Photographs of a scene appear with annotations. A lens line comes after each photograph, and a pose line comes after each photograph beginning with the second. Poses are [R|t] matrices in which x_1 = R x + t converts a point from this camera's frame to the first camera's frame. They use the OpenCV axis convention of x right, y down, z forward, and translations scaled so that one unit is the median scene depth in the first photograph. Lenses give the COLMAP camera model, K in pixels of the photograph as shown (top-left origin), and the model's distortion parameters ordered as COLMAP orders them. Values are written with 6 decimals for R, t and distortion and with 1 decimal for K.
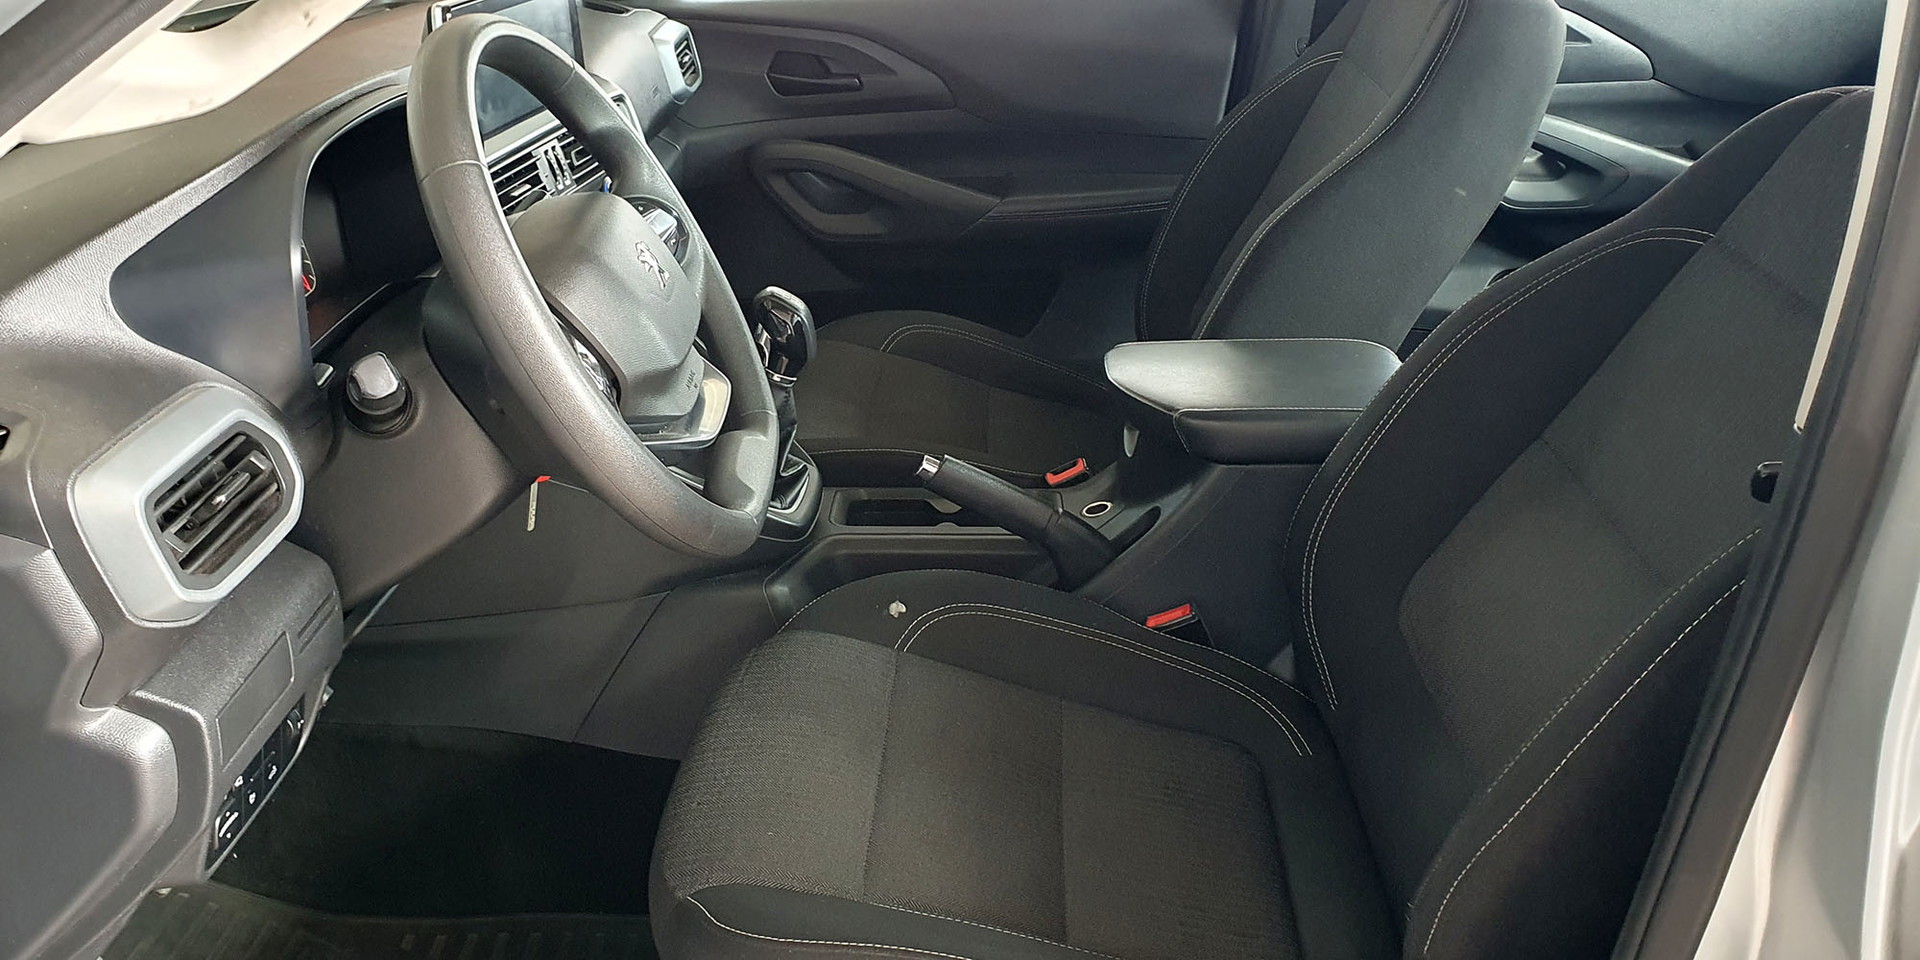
lens RADIAL K [[1558.5, 0, 963.8], [0, 1558.5, 486.9], [0, 0, 1]] dist [0.065652, -0.199251]
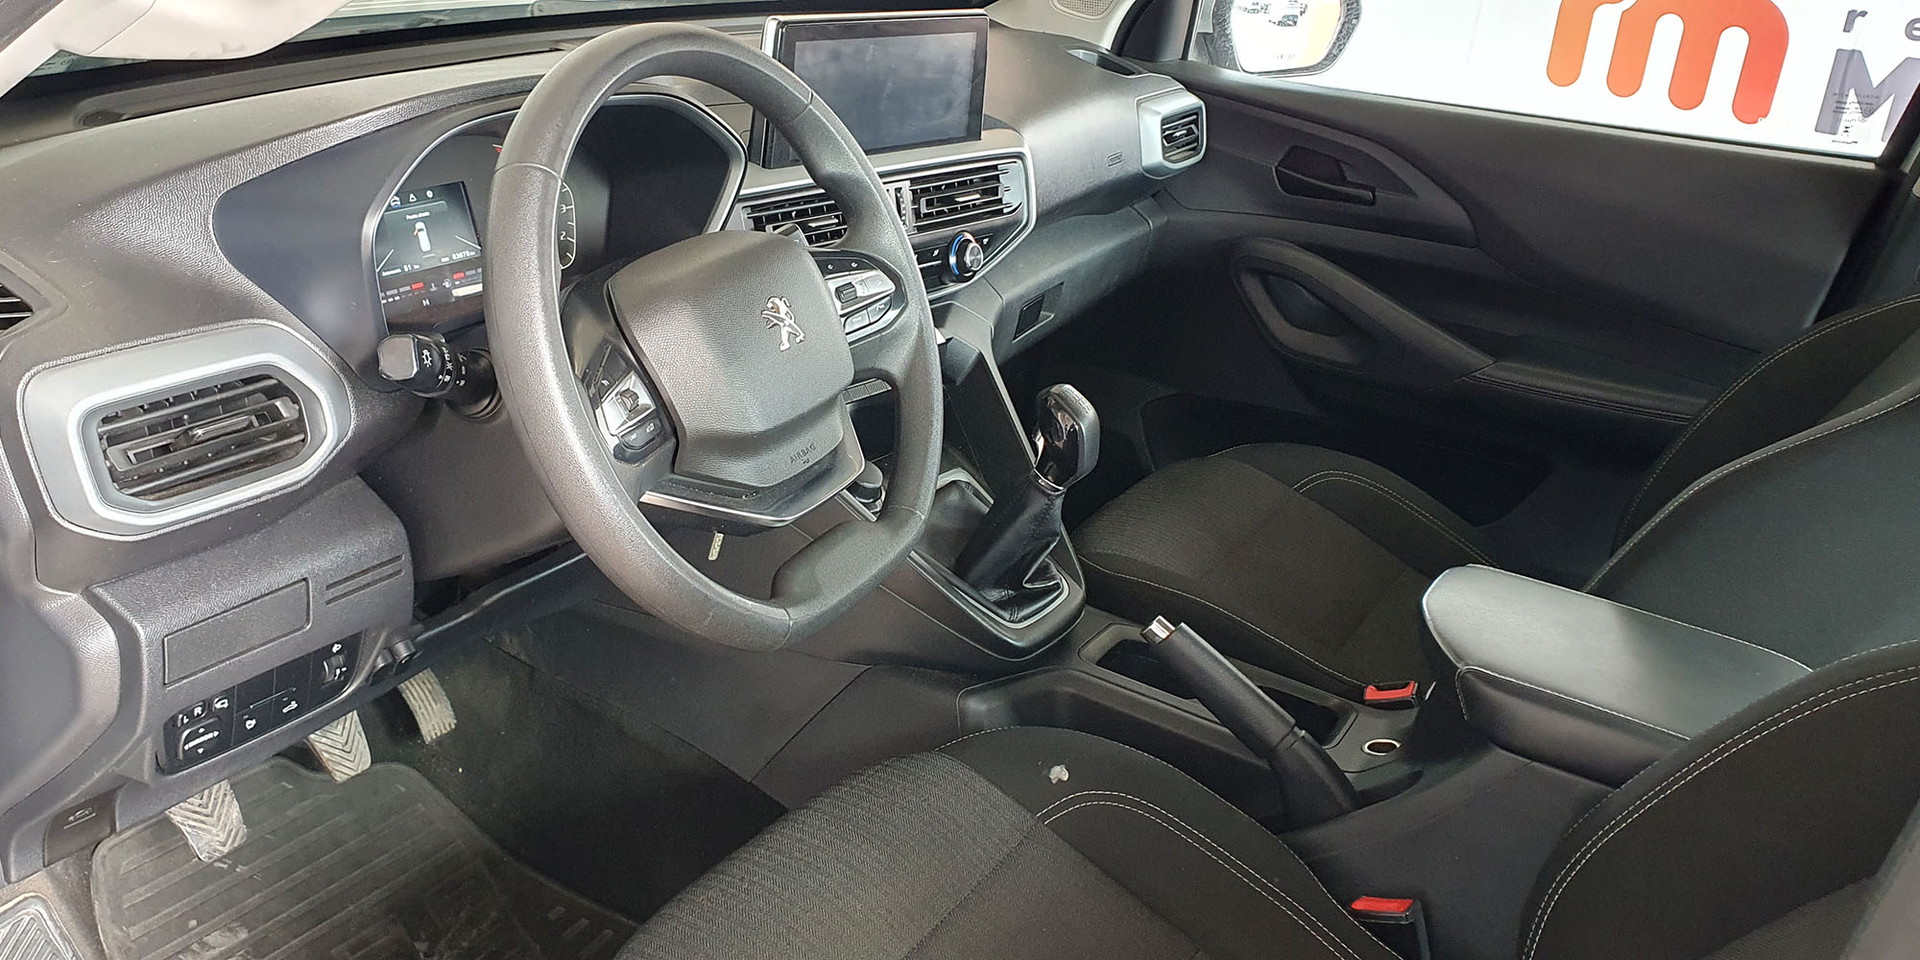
lens RADIAL K [[1558.5, 0, 963.8], [0, 1558.5, 486.9], [0, 0, 1]] dist [0.065652, -0.199251]
pose [[0.862429, 0.283456, -0.419368, 0.216567], [-0.301545, 0.953147, 0.024118, -0.074139], [0.406556, 0.105658, 0.907496, 0.161144]]
